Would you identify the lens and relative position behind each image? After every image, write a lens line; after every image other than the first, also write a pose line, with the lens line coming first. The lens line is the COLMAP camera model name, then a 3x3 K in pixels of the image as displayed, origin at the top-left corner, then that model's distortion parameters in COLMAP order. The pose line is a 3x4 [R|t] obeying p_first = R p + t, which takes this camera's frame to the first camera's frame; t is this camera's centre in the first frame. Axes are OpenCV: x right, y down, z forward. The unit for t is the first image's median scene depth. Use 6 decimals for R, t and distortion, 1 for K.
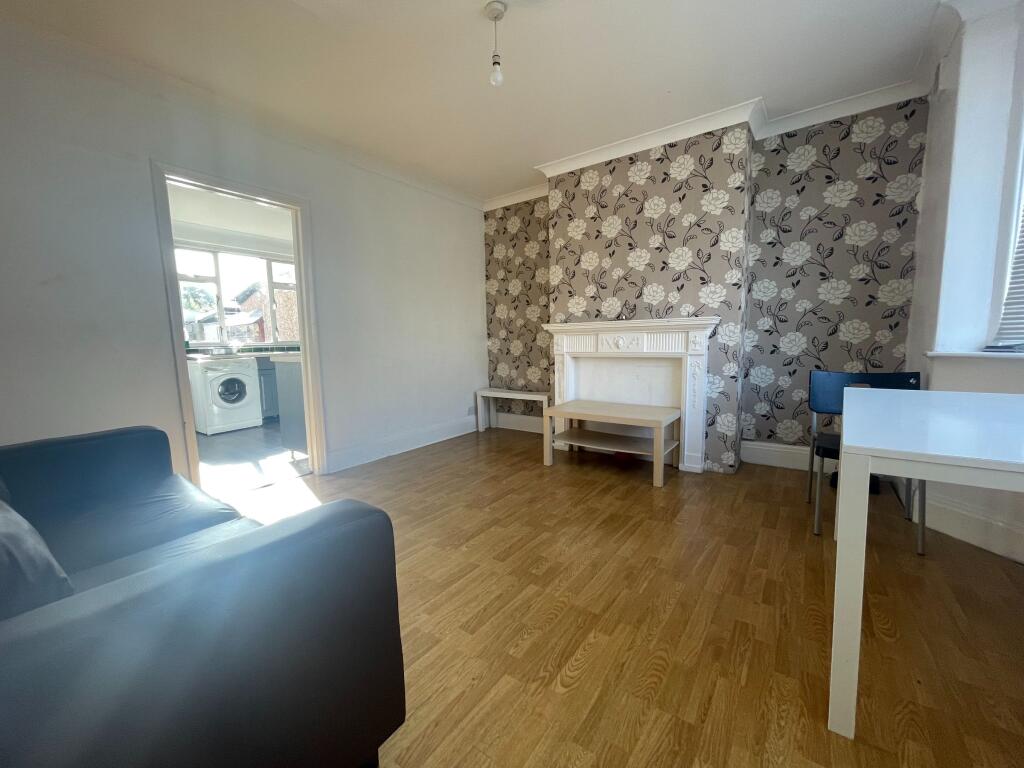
lens RADIAL K [[407.9, 0, 512.0], [0, 407.9, 384.0], [0, 0, 1]] dist [-0.000424, -0.000189]
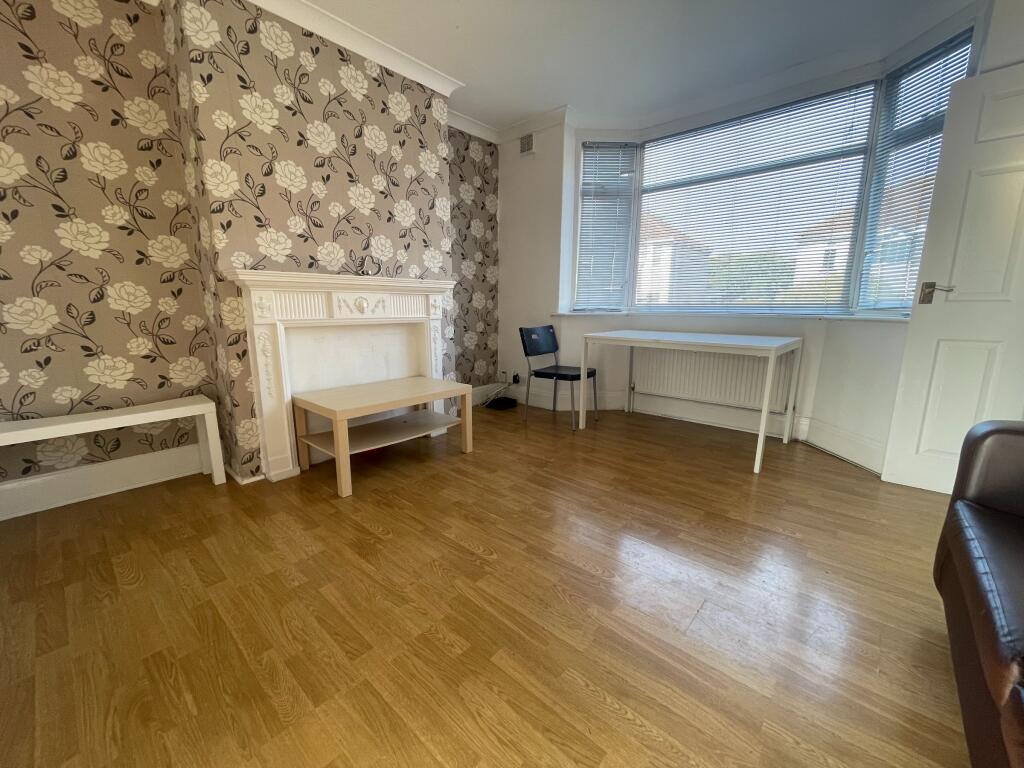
lens RADIAL K [[407.9, 0, 512.0], [0, 407.9, 384.0], [0, 0, 1]] dist [-0.000424, -0.000189]
pose [[0.109647, -0.171545, 0.979056, -0.516211], [0.099573, 0.981935, 0.160898, -0.055587], [-0.988971, 0.079846, 0.124748, 0.677709]]
